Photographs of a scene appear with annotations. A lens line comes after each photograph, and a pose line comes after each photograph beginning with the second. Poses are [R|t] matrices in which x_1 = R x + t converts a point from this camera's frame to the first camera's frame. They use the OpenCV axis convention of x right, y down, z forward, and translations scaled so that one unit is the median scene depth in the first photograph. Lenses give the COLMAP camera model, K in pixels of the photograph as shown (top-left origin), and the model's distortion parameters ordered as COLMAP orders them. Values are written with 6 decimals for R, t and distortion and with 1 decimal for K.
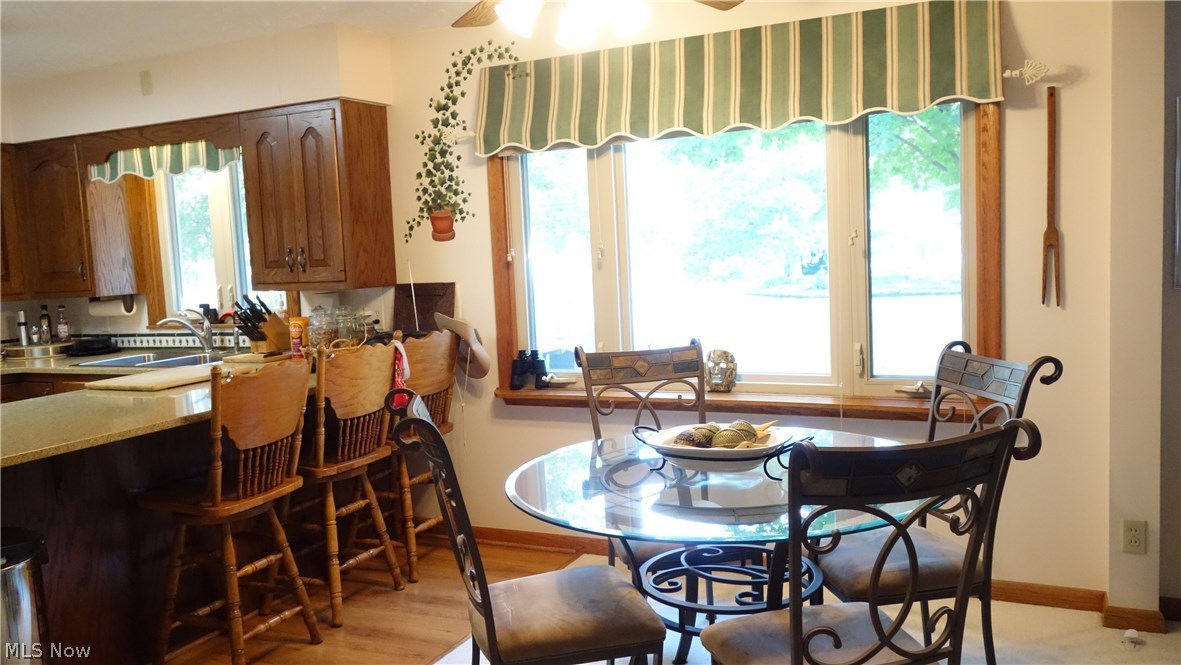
lens RADIAL K [[935.8, 0, 590.1], [0, 935.8, 333.9], [0, 0, 1]] dist [0.000727, 0.004843]
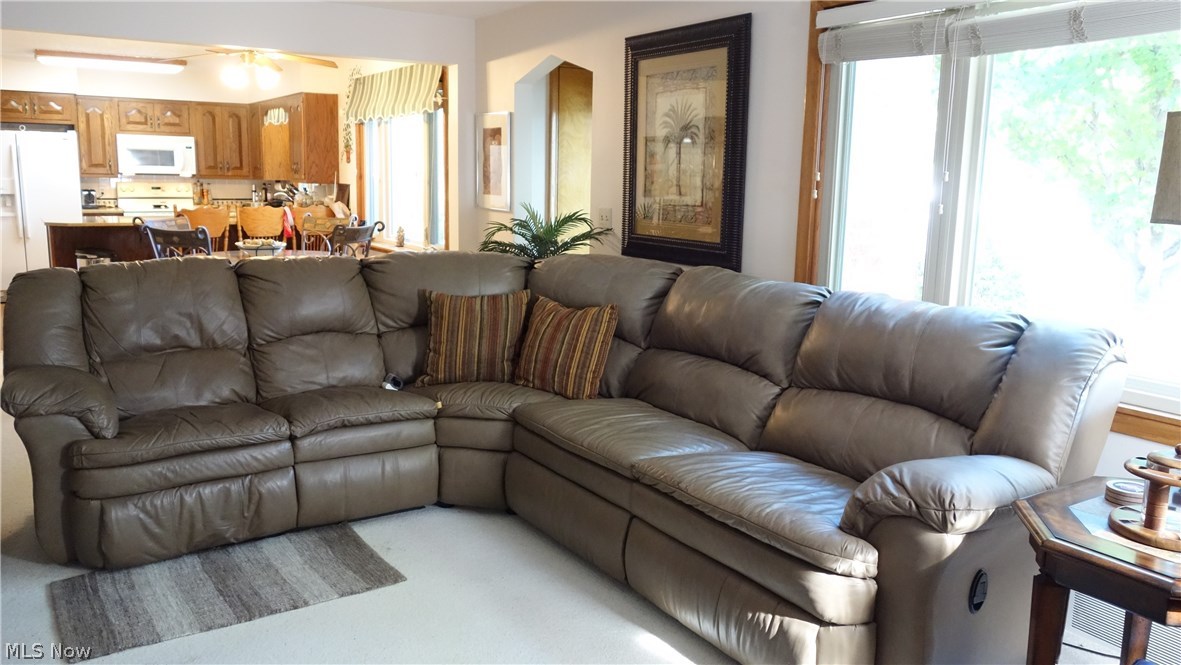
lens RADIAL K [[935.8, 0, 590.1], [0, 935.8, 333.9], [0, 0, 1]] dist [0.000727, 0.004843]
pose [[0.842443, 0.156559, -0.515538, 1.405857], [-0.110560, 0.986722, 0.118981, -0.034581], [0.527320, -0.043236, 0.848566, -0.465264]]
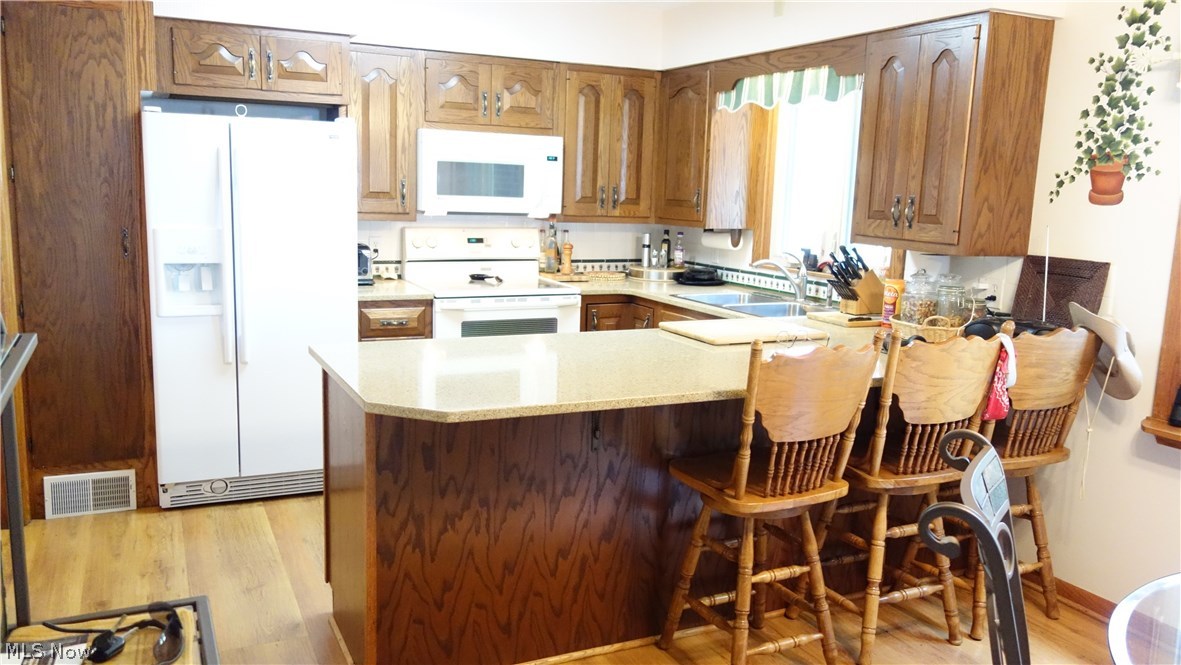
lens RADIAL K [[935.8, 0, 590.1], [0, 935.8, 333.9], [0, 0, 1]] dist [0.000727, 0.004843]
pose [[0.777726, 0.171700, -0.604699, -0.008318], [-0.127361, 0.985062, 0.115897, -0.033488], [0.615566, -0.013121, 0.787976, 0.170643]]
